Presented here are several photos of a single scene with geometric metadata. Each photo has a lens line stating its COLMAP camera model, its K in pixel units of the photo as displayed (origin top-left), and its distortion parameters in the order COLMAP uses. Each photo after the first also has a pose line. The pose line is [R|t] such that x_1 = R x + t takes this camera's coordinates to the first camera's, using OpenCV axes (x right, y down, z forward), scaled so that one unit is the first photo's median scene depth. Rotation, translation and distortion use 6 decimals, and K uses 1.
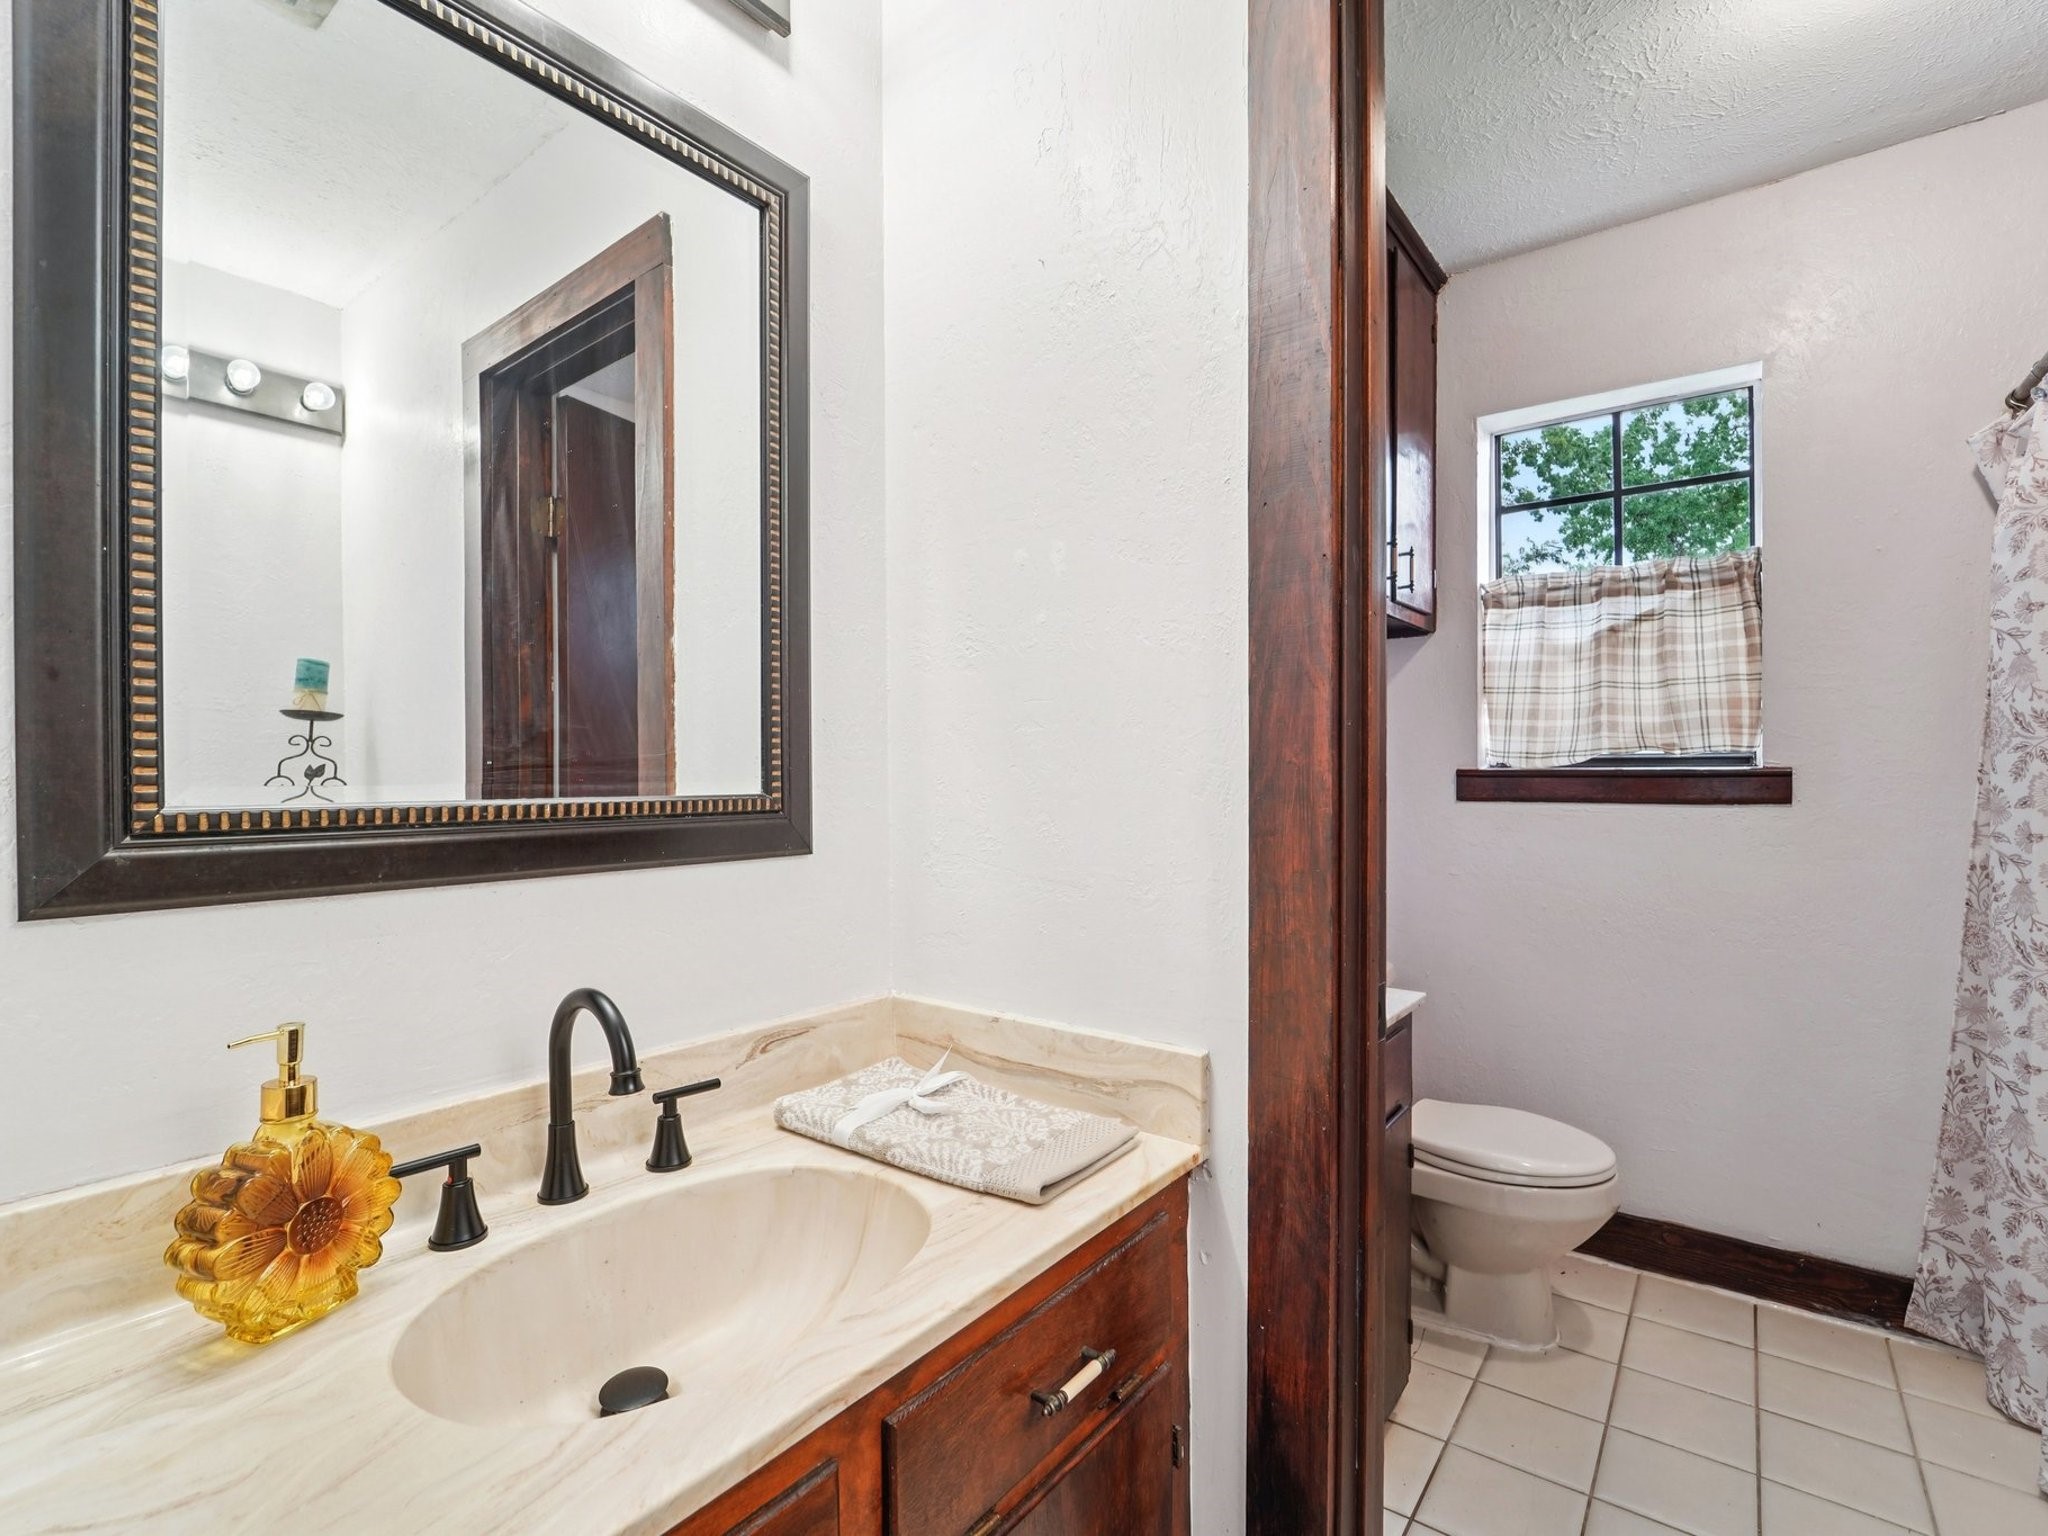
lens RADIAL K [[969.2, 0, 999.2], [0, 969.2, 786.5], [0, 0, 1]] dist [-0.014380, -0.000853]
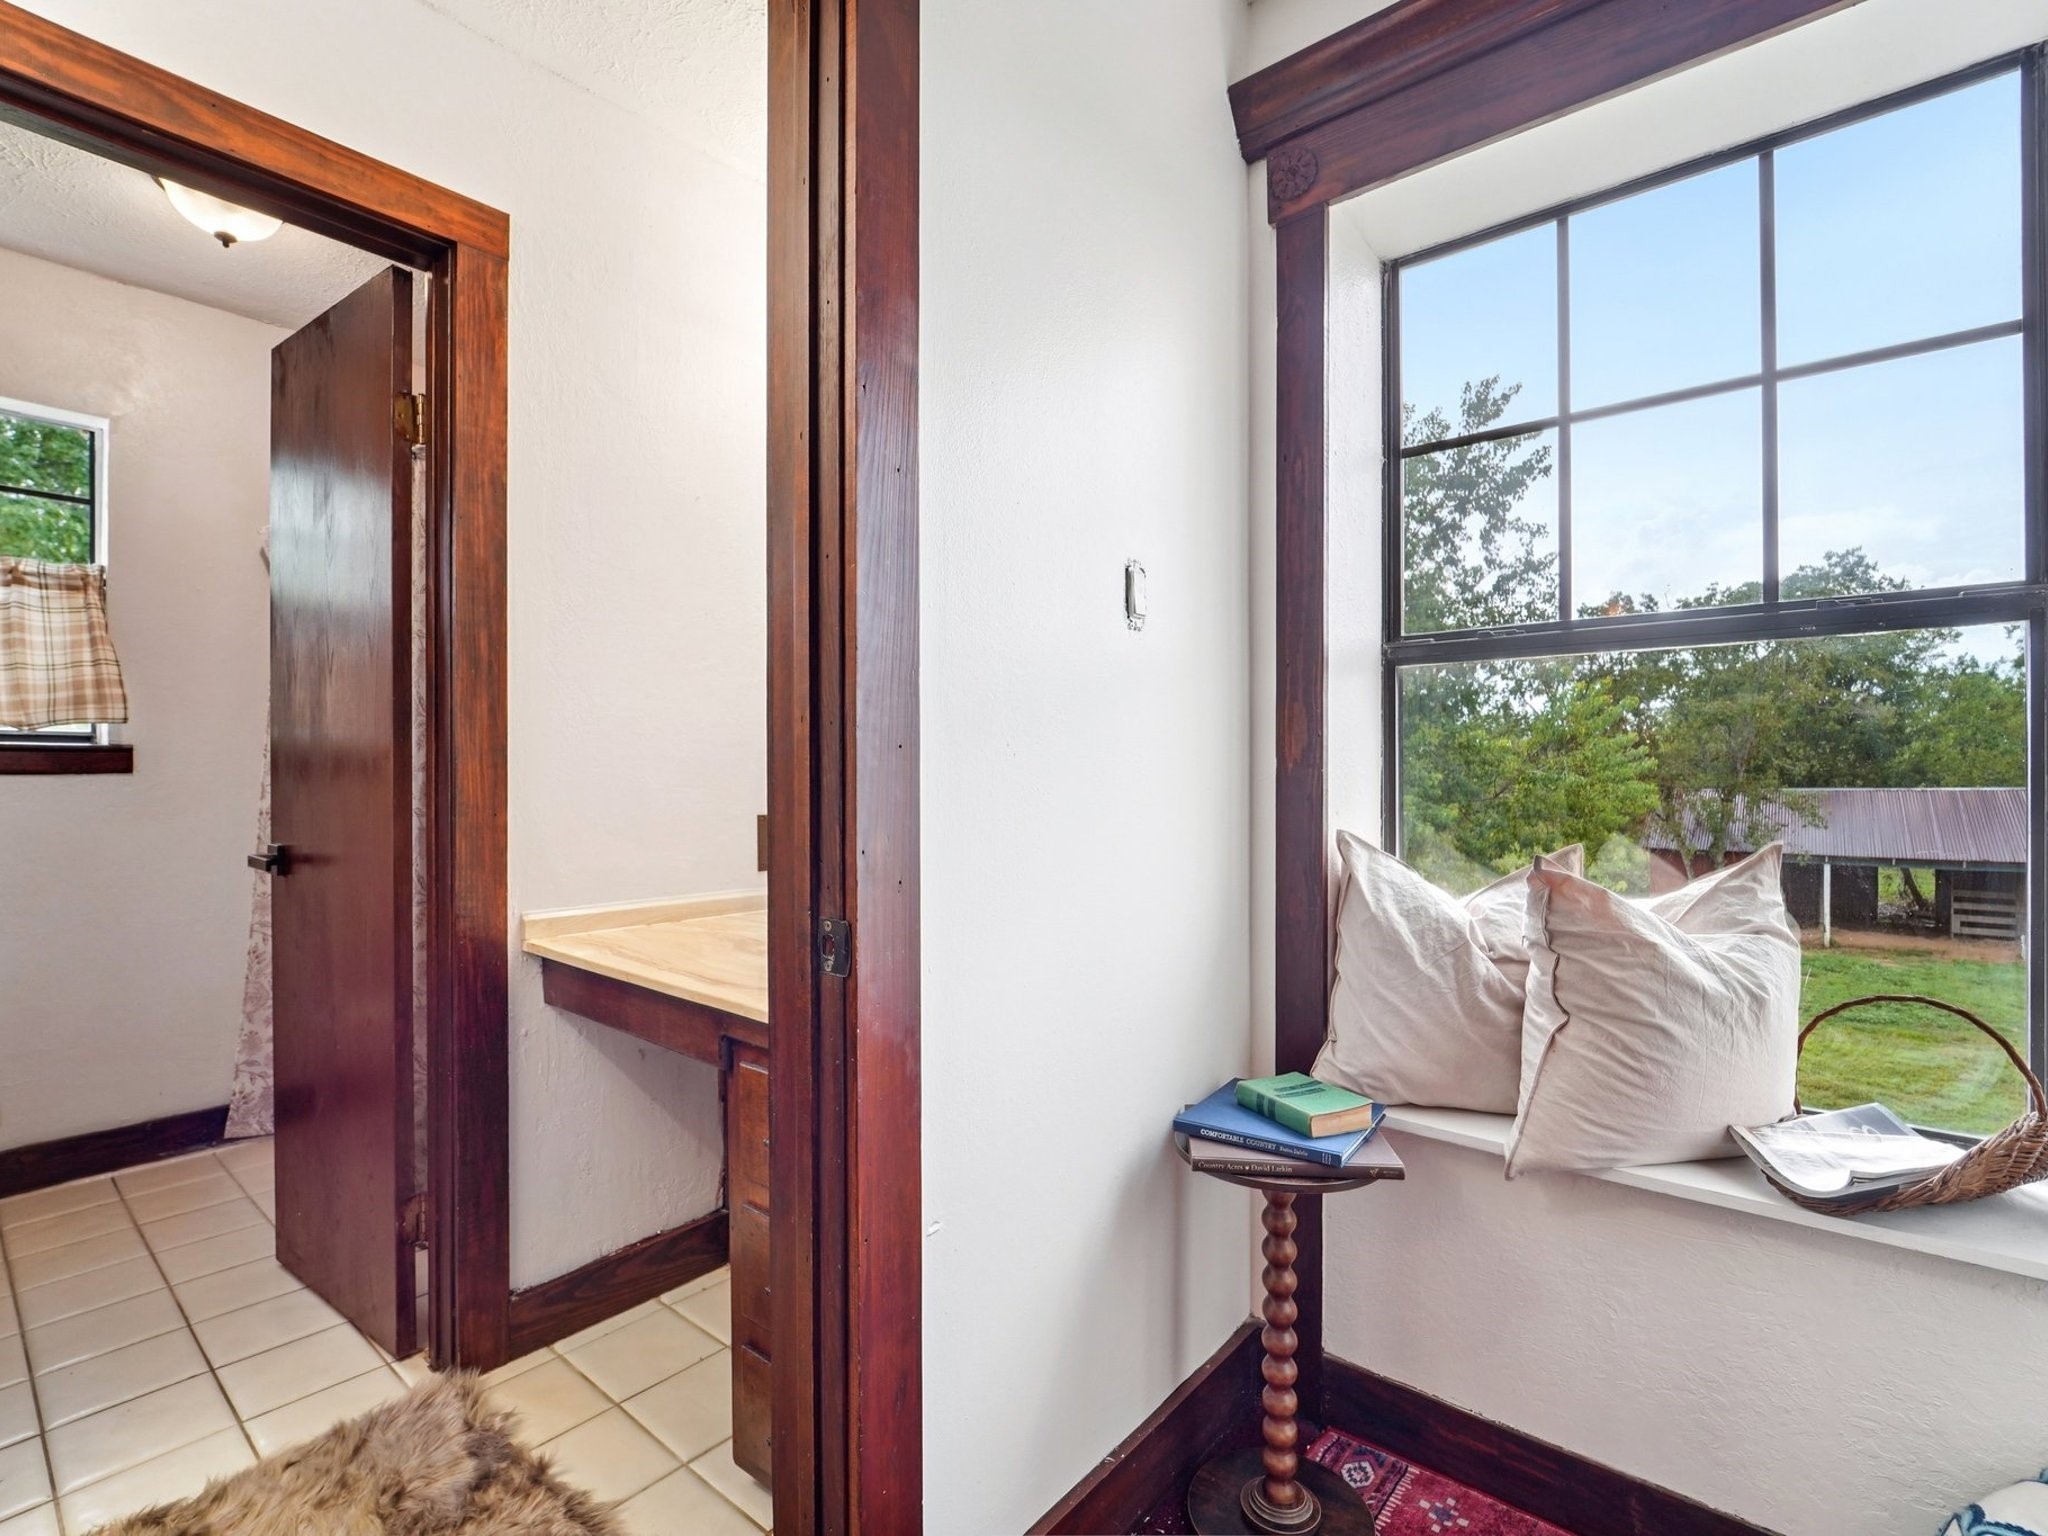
lens RADIAL K [[923.1, 0, 952.5], [0, 923.1, 777.5], [0, 0, 1]] dist [0.003343, 0.000304]
pose [[0.087462, -0.004021, 0.996160, -0.337984], [0.008921, 0.999955, 0.003253, 0.032902], [-0.996128, 0.008602, 0.087494, -0.216315]]
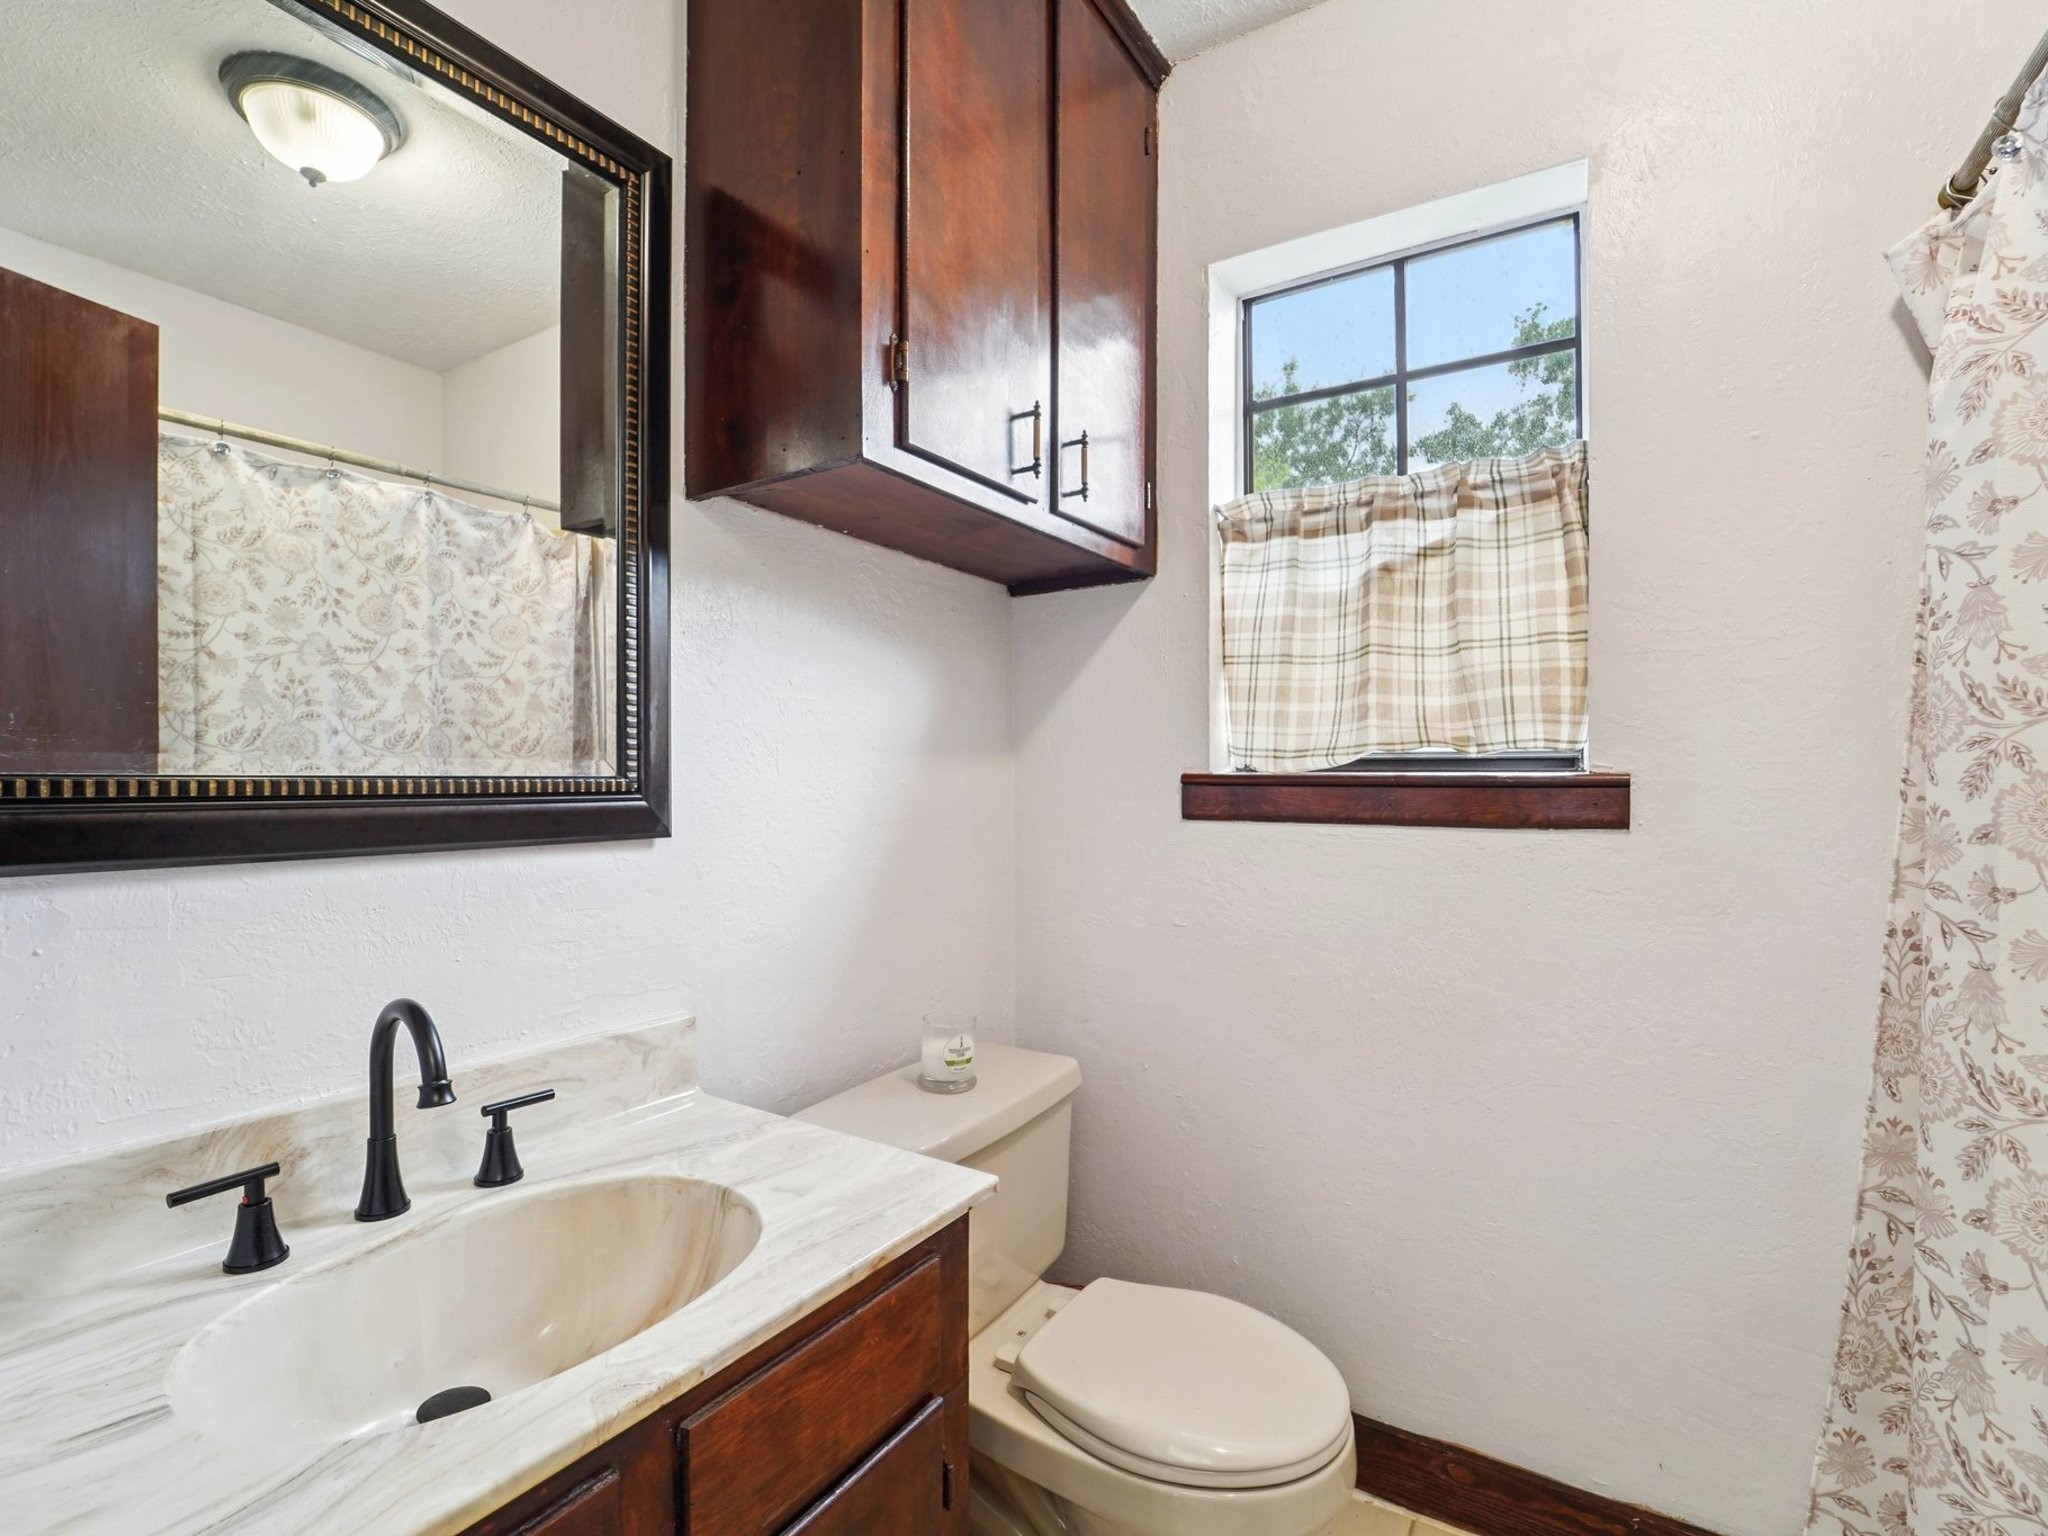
lens RADIAL K [[944.1, 0, 1023.4], [0, 944.1, 789.3], [0, 0, 1]] dist [-0.022389, 0.000052]
pose [[0.995580, 0.003445, 0.093857, 0.385020], [-0.003569, 0.999993, 0.001154, -0.009092], [-0.093852, -0.001484, 0.995585, 0.438266]]
